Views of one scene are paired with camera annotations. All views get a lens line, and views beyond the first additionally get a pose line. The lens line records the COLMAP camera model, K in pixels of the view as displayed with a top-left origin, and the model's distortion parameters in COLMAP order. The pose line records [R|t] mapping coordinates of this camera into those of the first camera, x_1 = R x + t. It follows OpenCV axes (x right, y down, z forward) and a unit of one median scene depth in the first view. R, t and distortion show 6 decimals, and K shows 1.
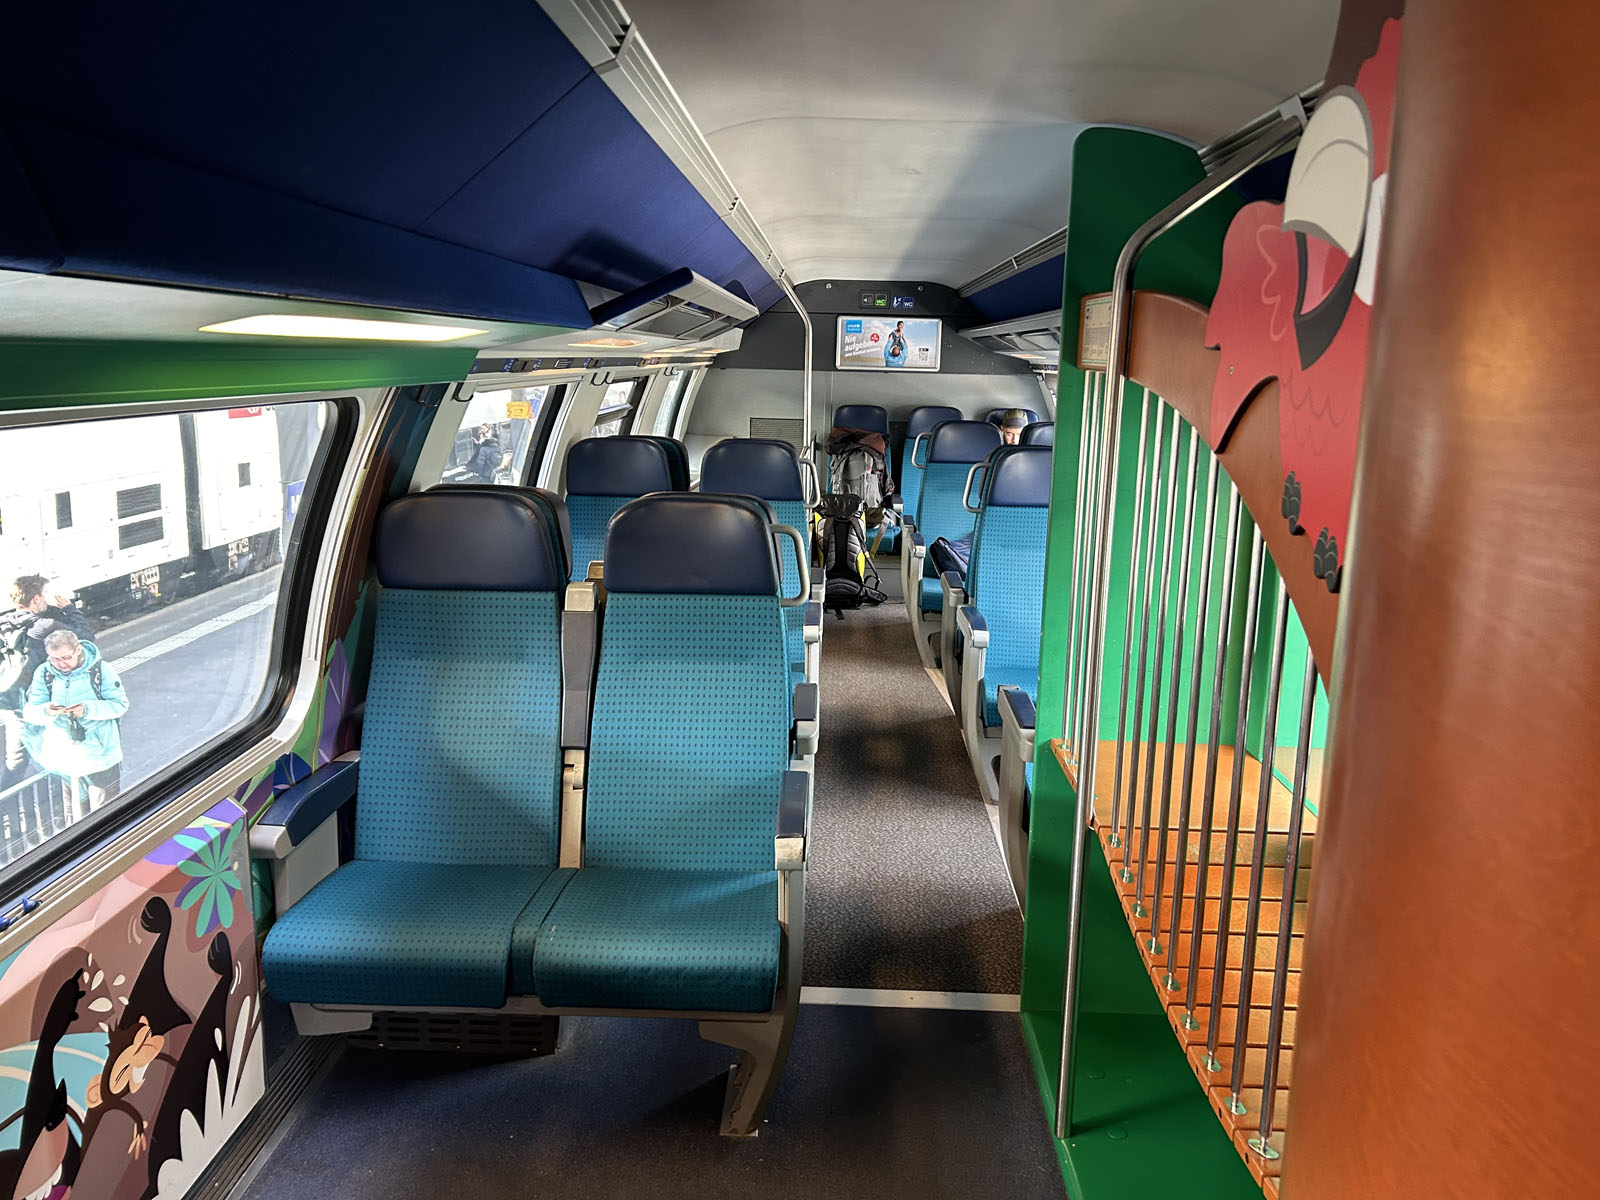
lens RADIAL K [[1177.2, 0, 800.0], [0, 1177.2, 600.0], [0, 0, 1]] dist [0.111973, -0.185599]
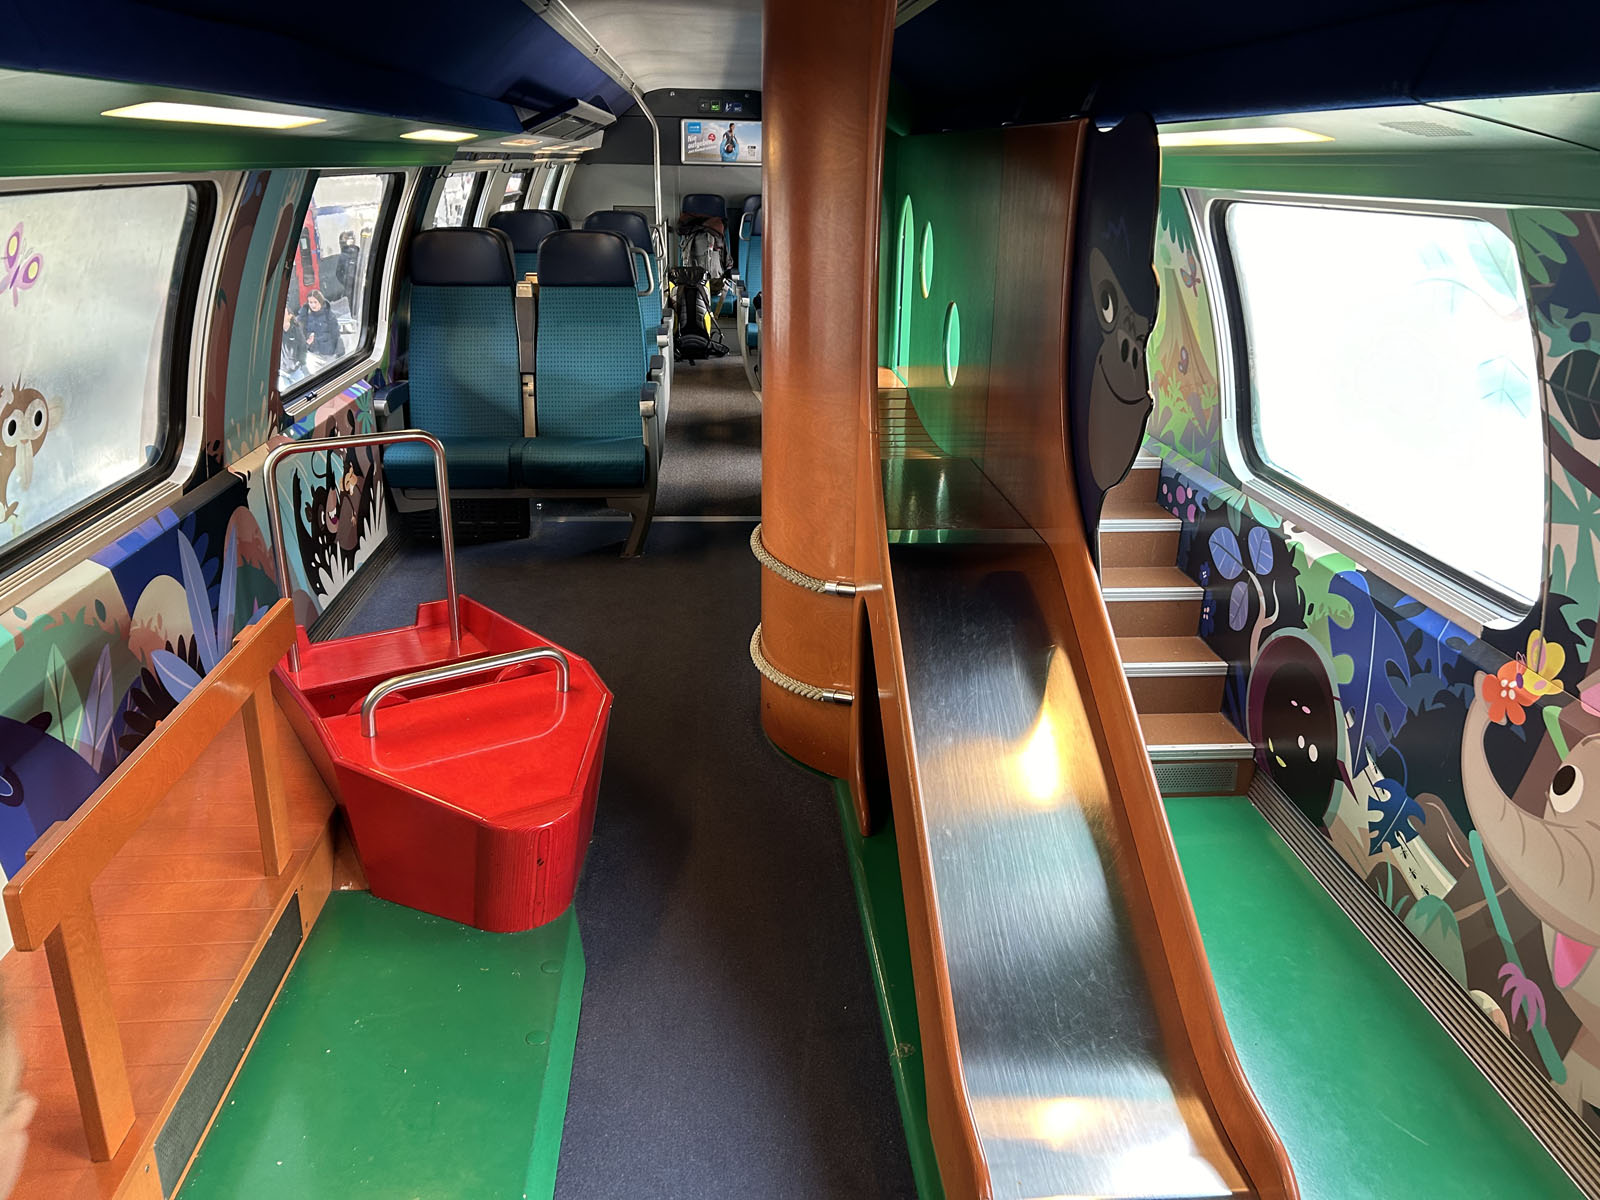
lens RADIAL K [[1226.1, 0, 800.0], [0, 1226.1, 600.0], [0, 0, 1]] dist [0.086886, -0.217706]
pose [[0.994542, -0.044326, 0.094458, 0.017793], [0.030722, 0.989548, 0.140896, 0.119538], [-0.099716, -0.137225, 0.985508, -0.534915]]
